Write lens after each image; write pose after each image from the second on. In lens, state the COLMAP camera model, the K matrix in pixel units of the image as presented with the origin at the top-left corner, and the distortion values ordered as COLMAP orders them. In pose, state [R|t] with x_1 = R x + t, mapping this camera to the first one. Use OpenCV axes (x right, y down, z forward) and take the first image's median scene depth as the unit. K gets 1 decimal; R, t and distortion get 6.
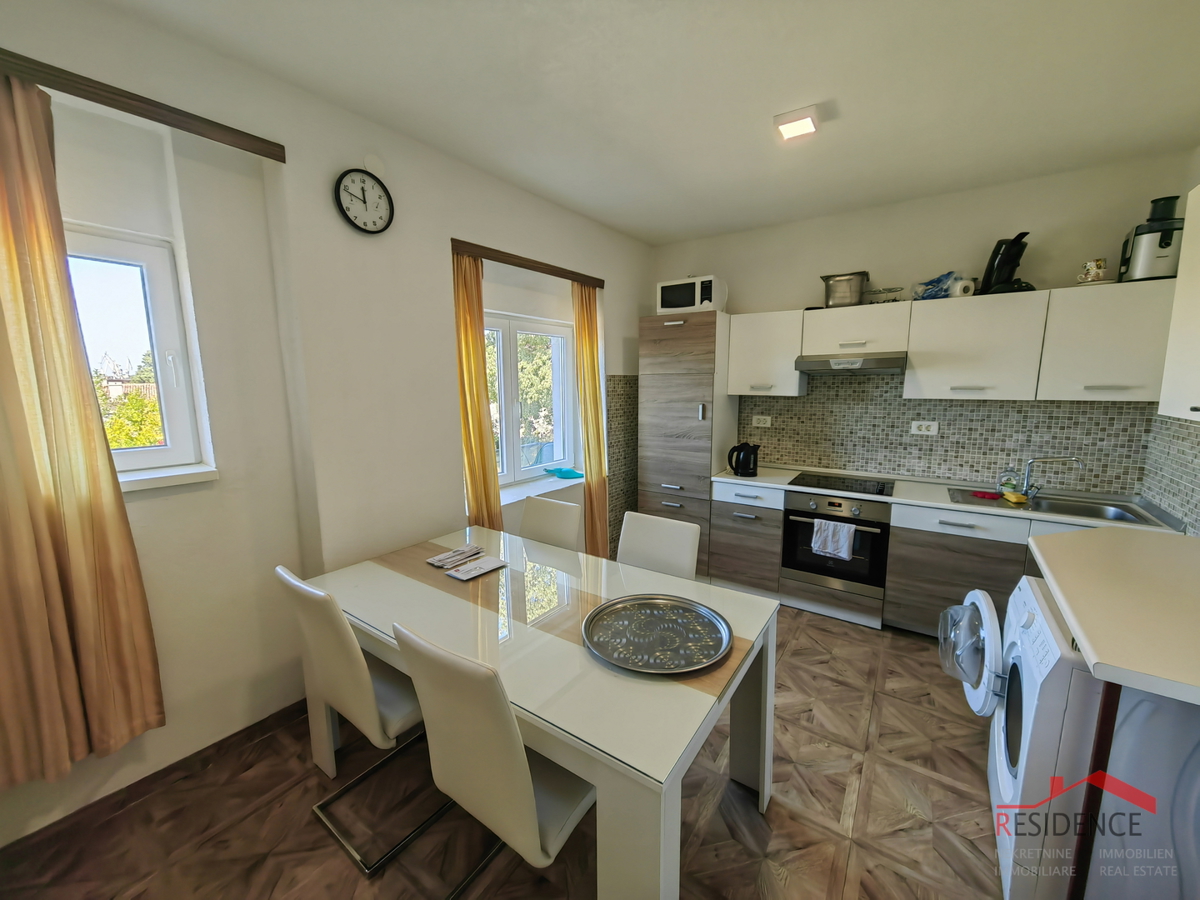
lens RADIAL K [[473.1, 0, 595.0], [0, 473.1, 451.6], [0, 0, 1]] dist [0.000267, 0.000030]
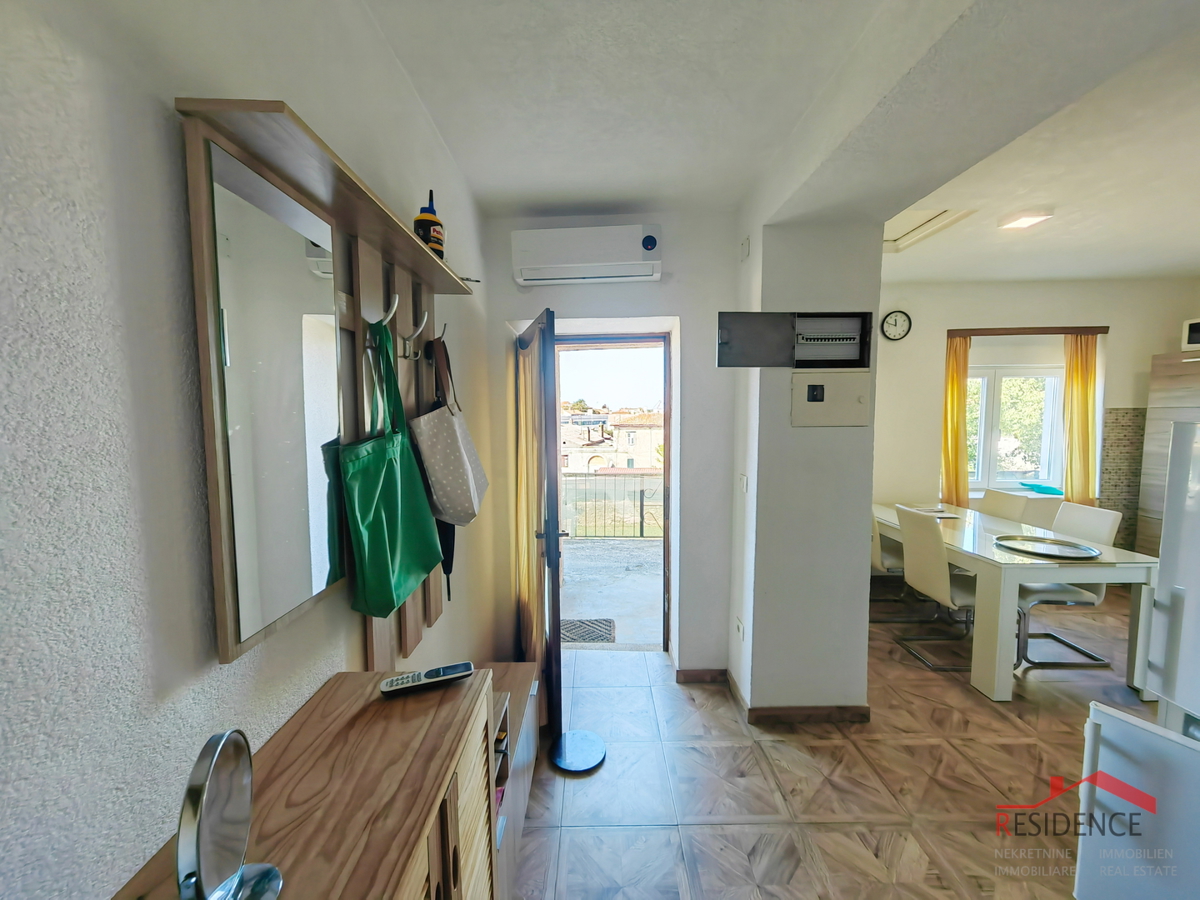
lens RADIAL K [[473.1, 0, 595.0], [0, 473.1, 451.6], [0, 0, 1]] dist [0.000267, 0.000030]
pose [[0.582015, 0.068776, -0.810265, 0.250836], [-0.121621, 0.992572, -0.003111, 0.097221], [0.804032, 0.100356, 0.586056, -0.662253]]
